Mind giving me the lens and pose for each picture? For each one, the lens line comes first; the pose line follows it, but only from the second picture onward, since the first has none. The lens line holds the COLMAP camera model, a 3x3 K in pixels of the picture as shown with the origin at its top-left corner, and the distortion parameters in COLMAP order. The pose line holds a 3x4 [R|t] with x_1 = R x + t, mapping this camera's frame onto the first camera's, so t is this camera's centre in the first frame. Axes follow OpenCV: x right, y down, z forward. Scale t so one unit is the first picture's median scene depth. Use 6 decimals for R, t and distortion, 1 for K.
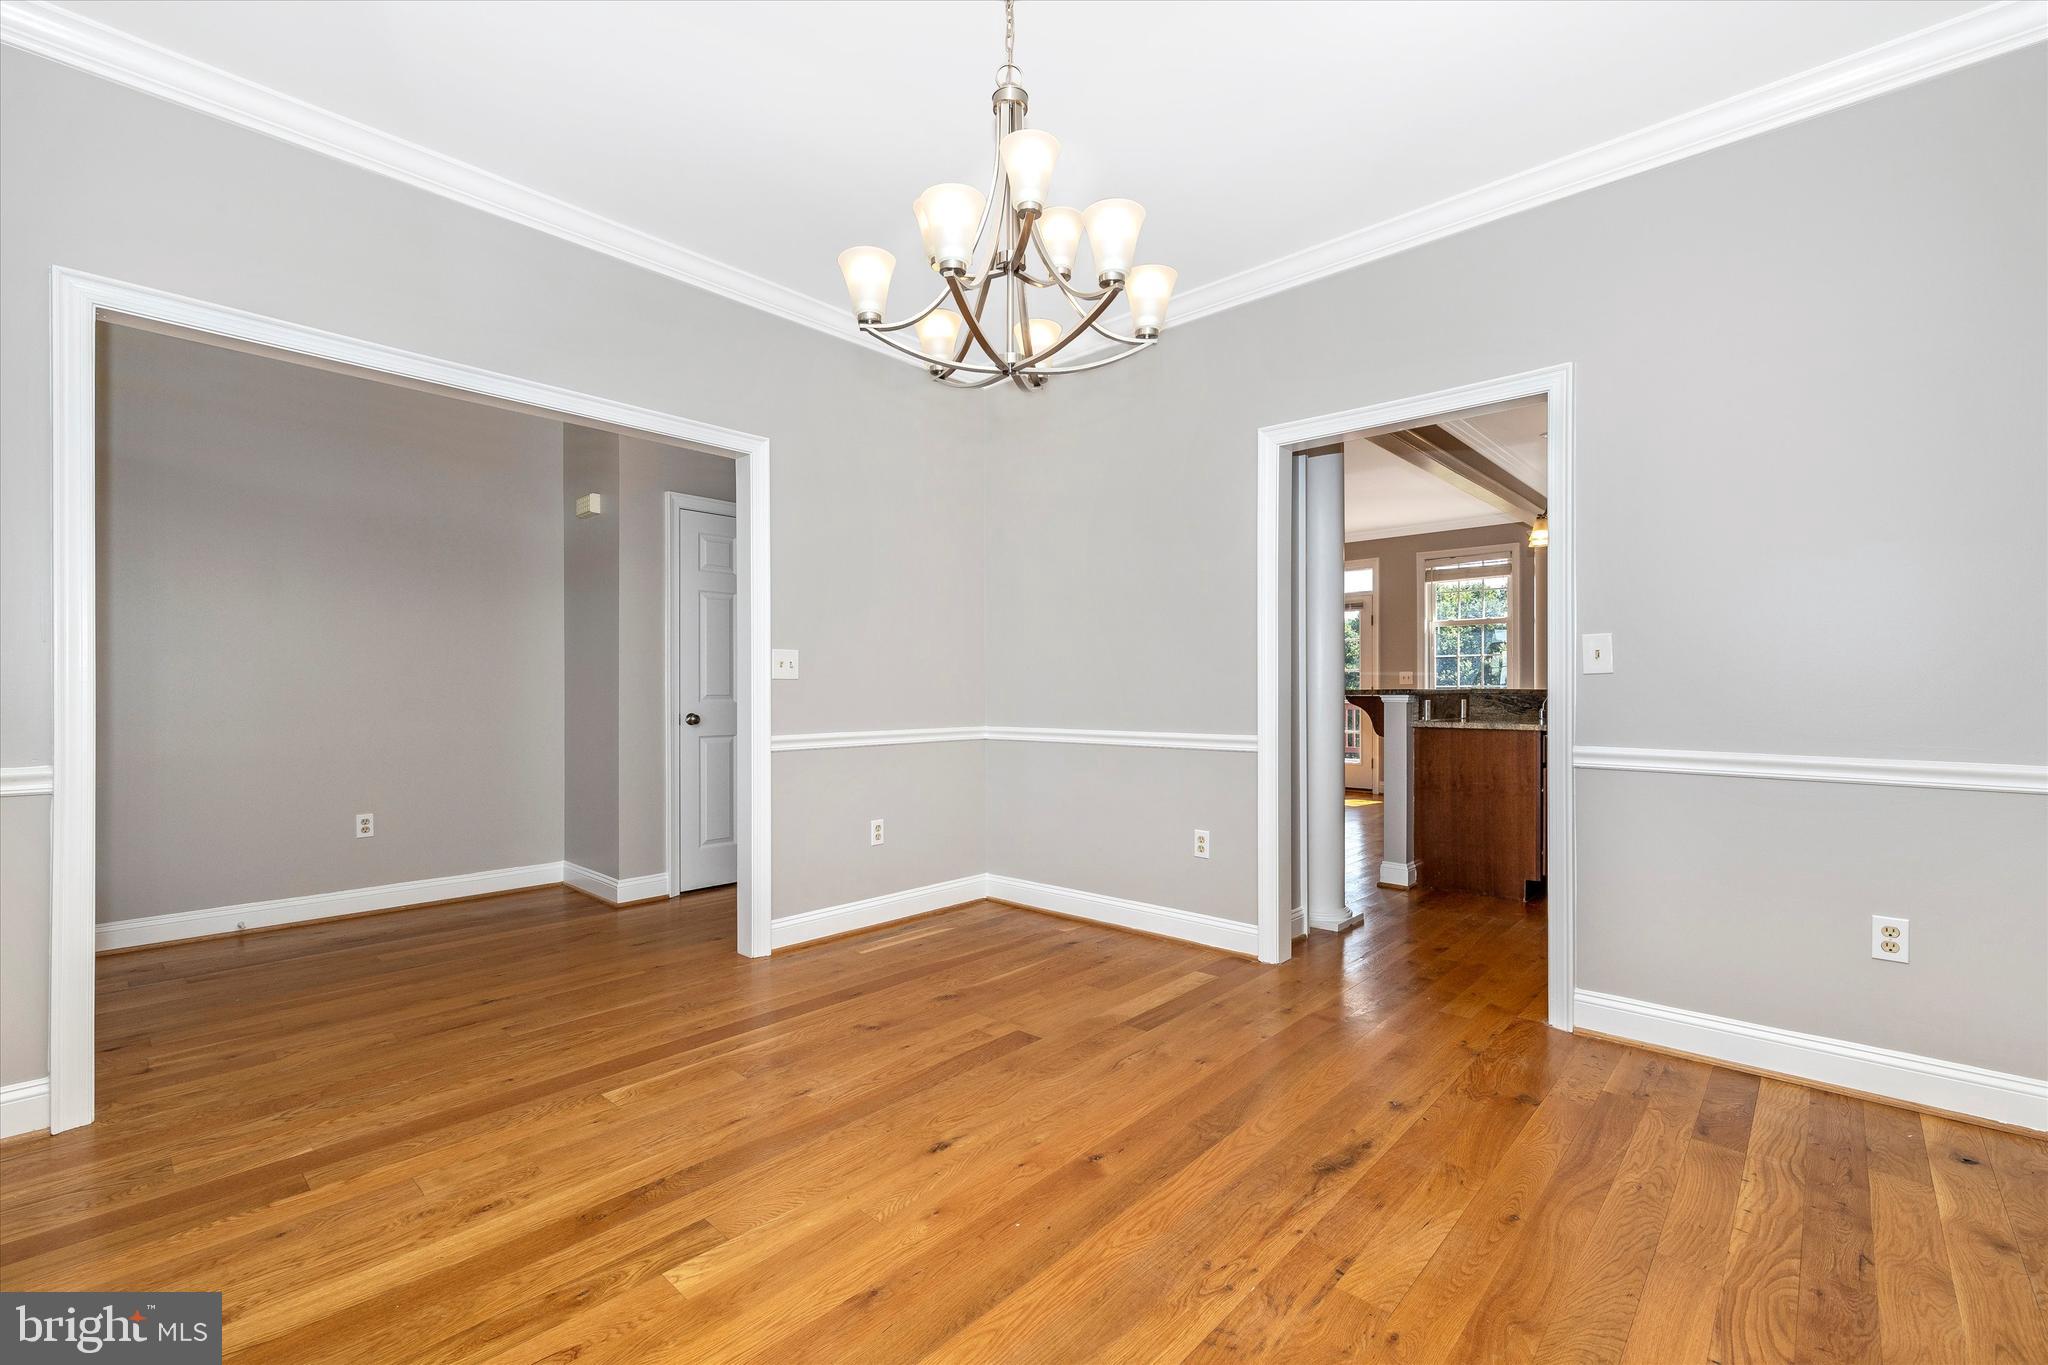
lens RADIAL K [[897.8, 0, 1024.8], [0, 897.8, 685.0], [0, 0, 1]] dist [-0.000880, -0.001251]
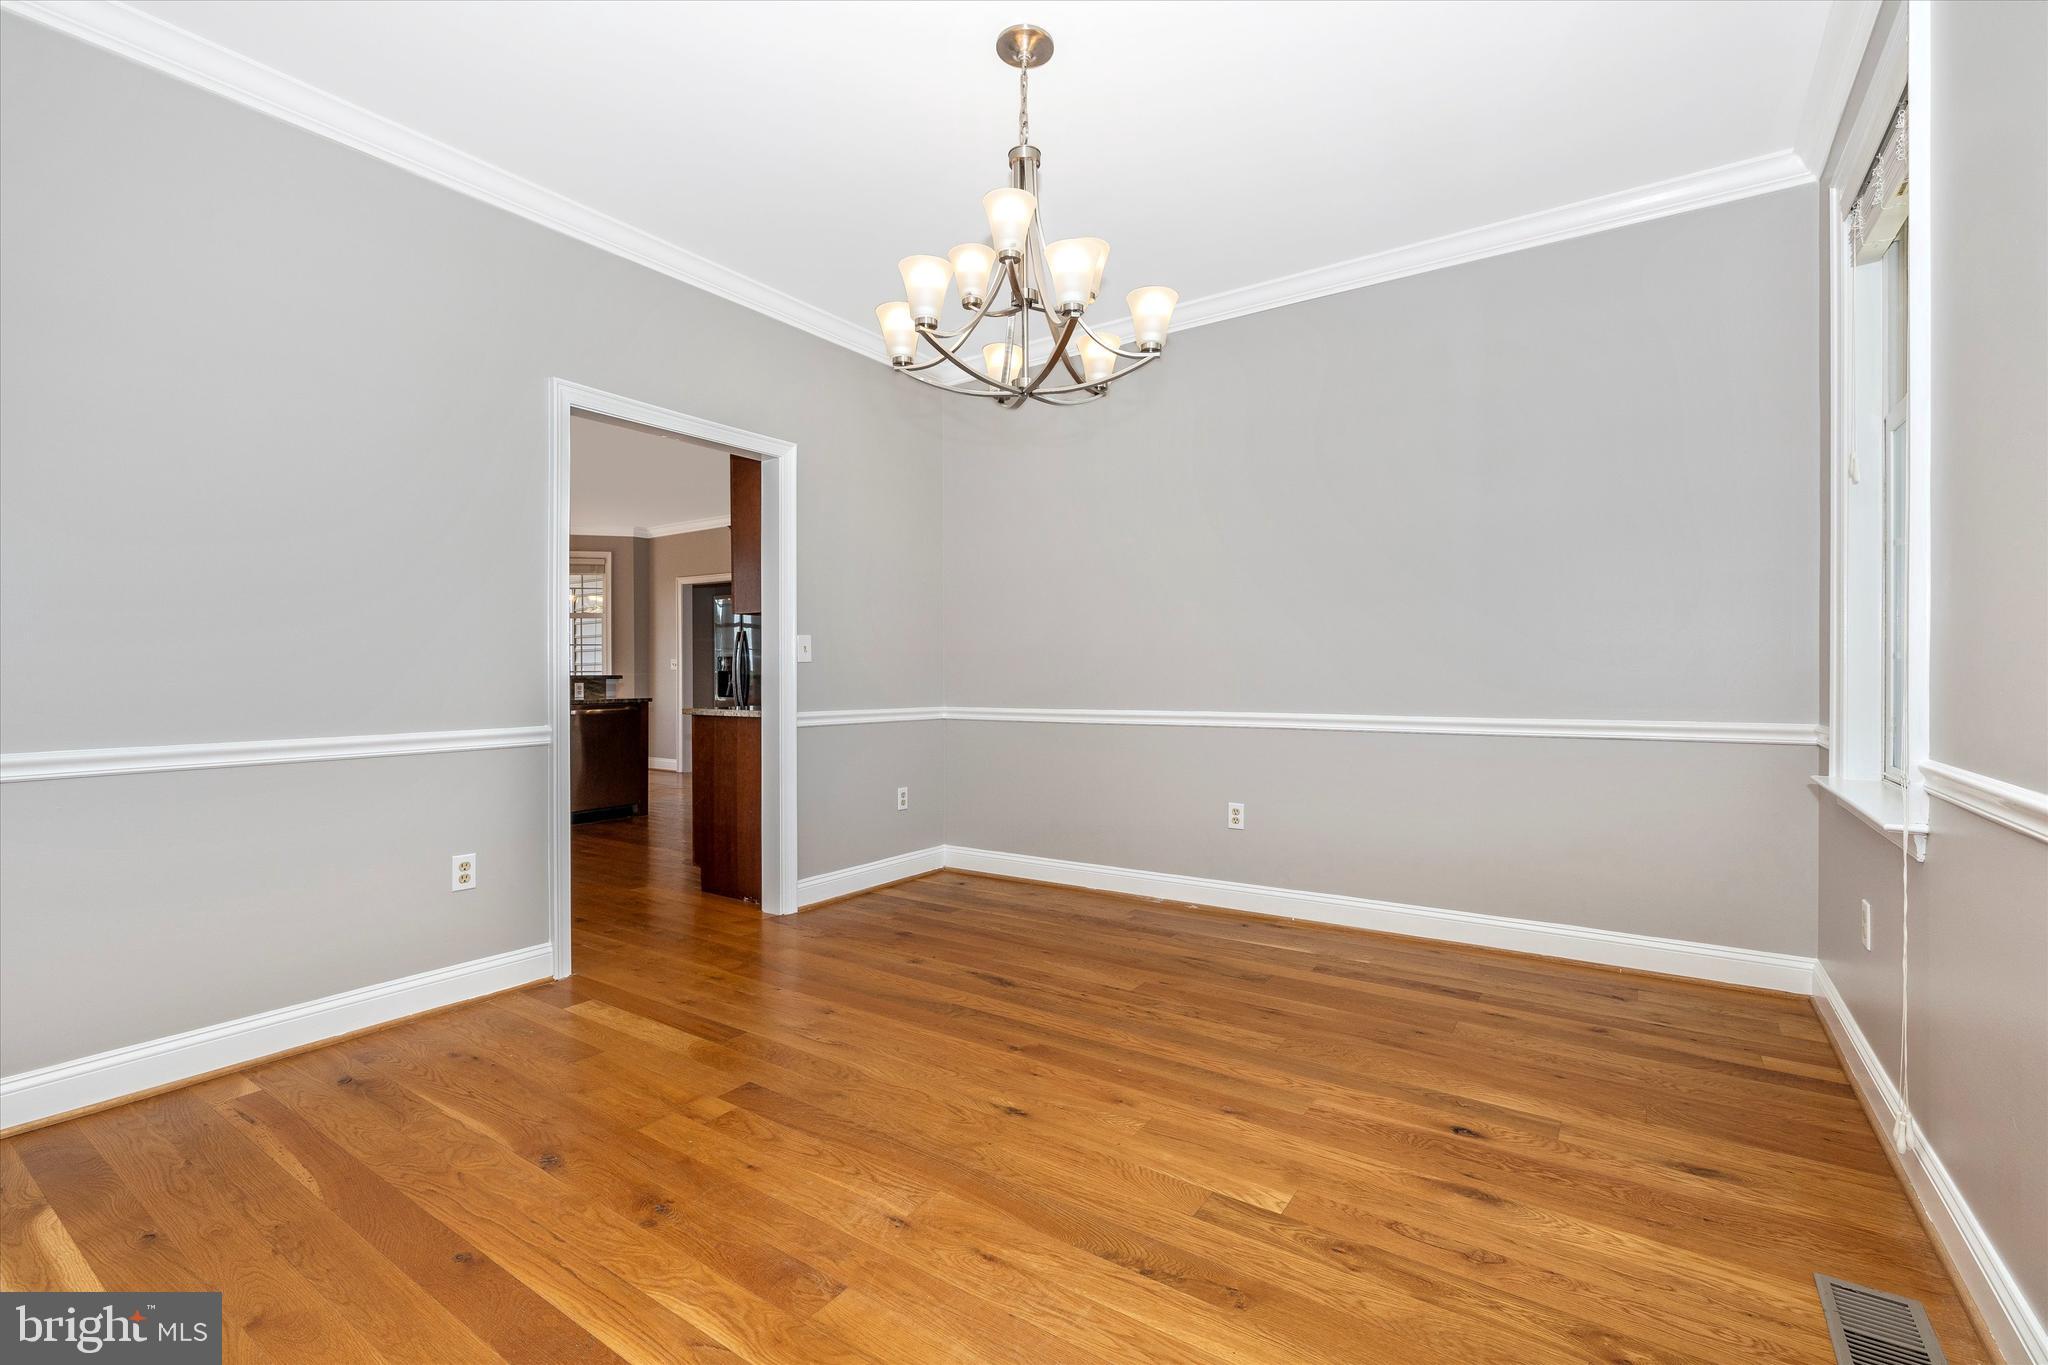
lens RADIAL K [[897.8, 0, 983.1], [0, 897.8, 677.8], [0, 0, 1]] dist [-0.000880, -0.001251]
pose [[-0.122580, -0.002732, 0.992455, -1.024444], [-0.003000, 0.999993, 0.002382, 0.011144], [-0.992454, -0.002685, -0.122587, 1.070094]]
